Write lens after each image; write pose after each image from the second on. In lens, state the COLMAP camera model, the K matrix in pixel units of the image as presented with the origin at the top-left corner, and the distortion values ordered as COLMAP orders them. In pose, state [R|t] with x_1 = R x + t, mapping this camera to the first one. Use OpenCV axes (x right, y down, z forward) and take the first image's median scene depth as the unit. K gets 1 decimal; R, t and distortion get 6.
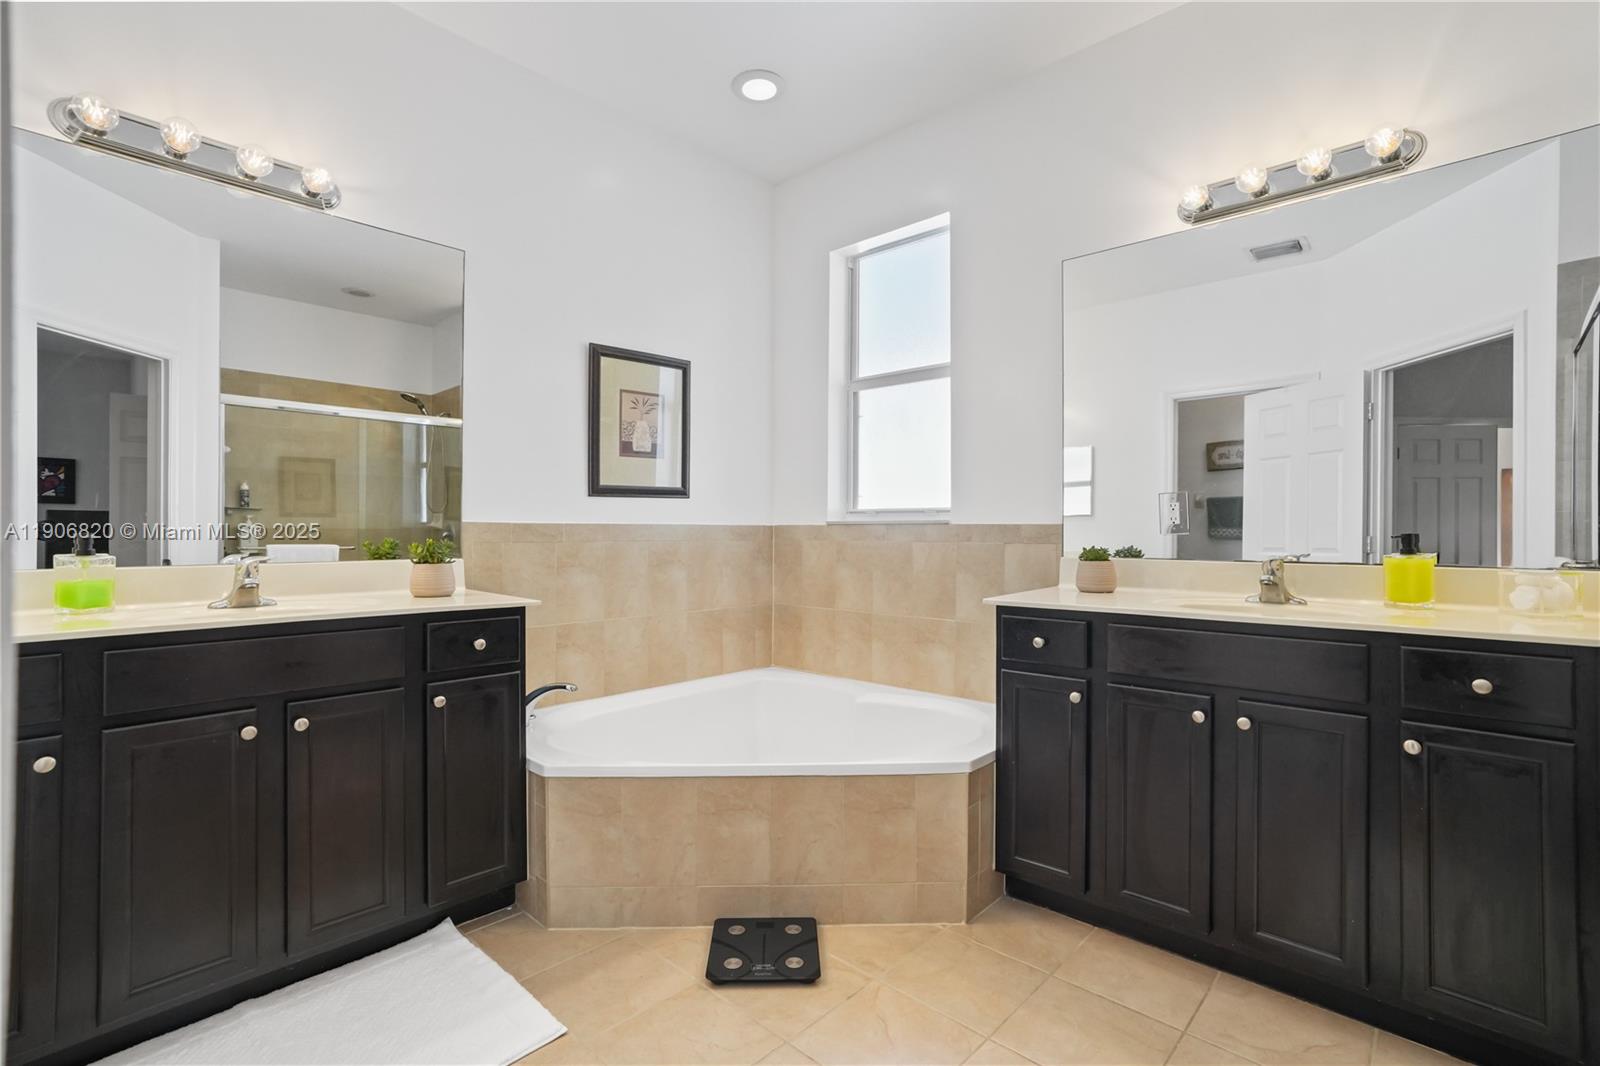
lens RADIAL K [[736.7, 0, 809.2], [0, 736.7, 534.1], [0, 0, 1]] dist [-0.055051, 0.027681]
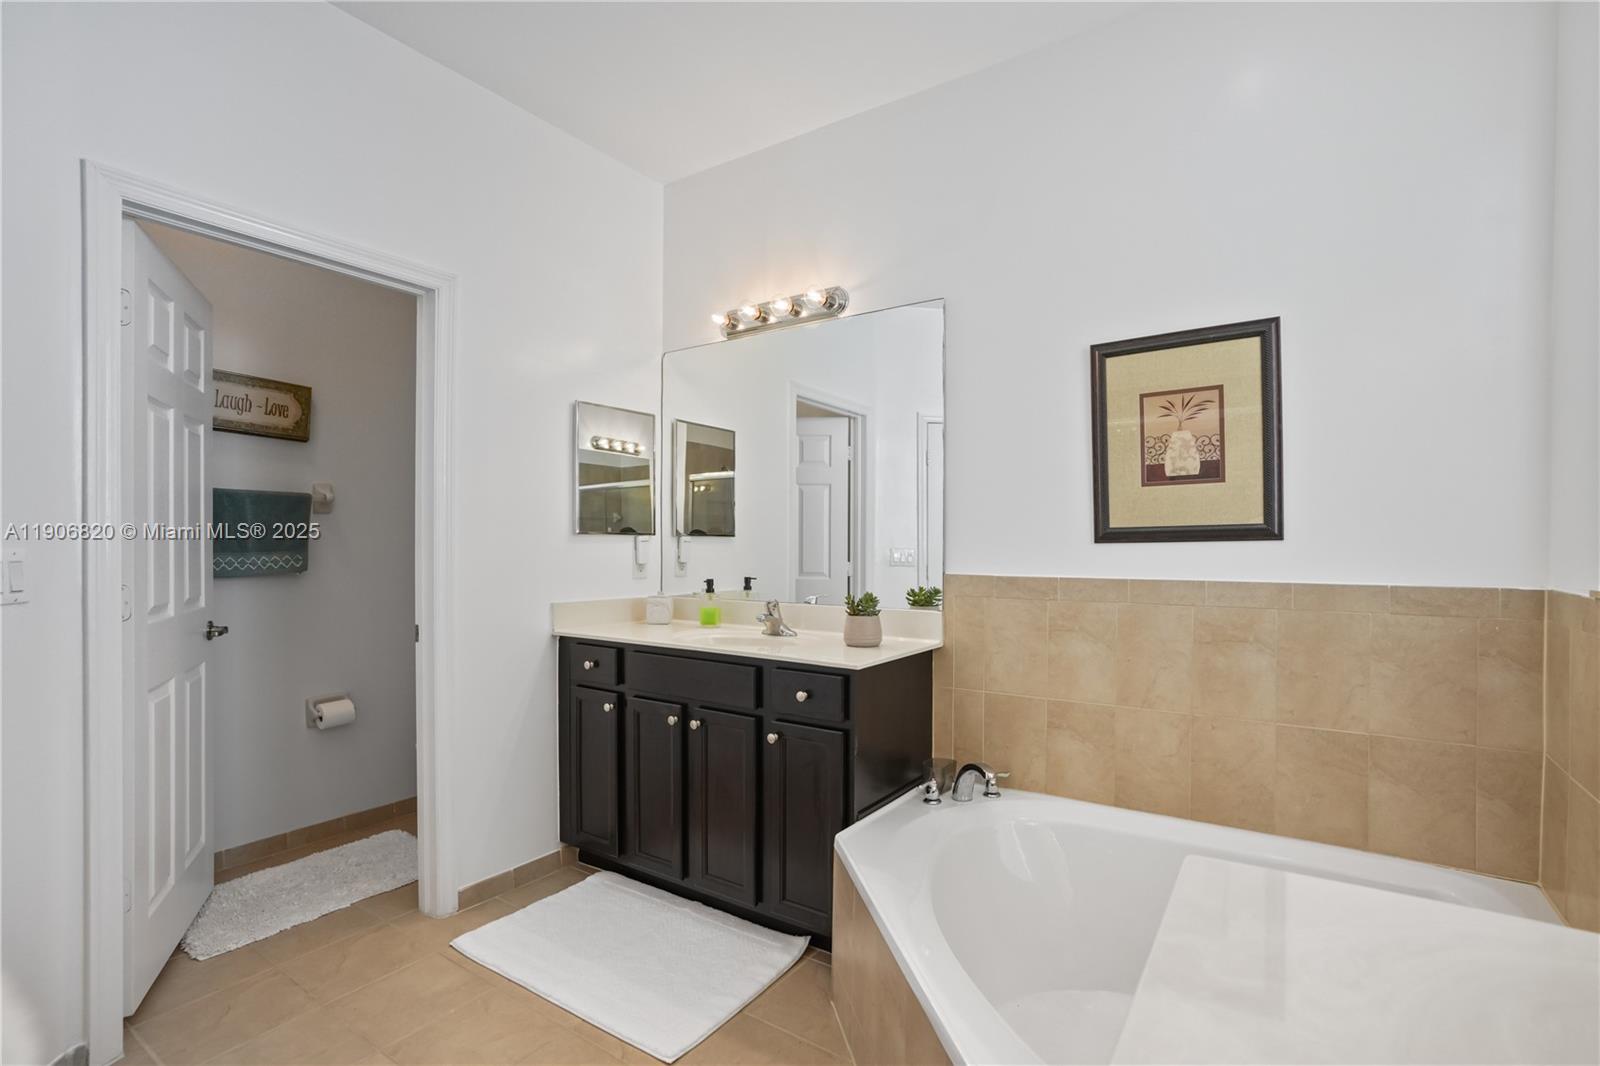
lens RADIAL K [[749.1, 0, 796.3], [0, 749.1, 556.8], [0, 0, 1]] dist [-0.051844, 0.027659]
pose [[0.149689, 0.015589, -0.988610, 0.411636], [-0.004660, 0.999876, 0.015061, -0.045337], [0.988722, 0.002352, 0.149743, 0.544005]]
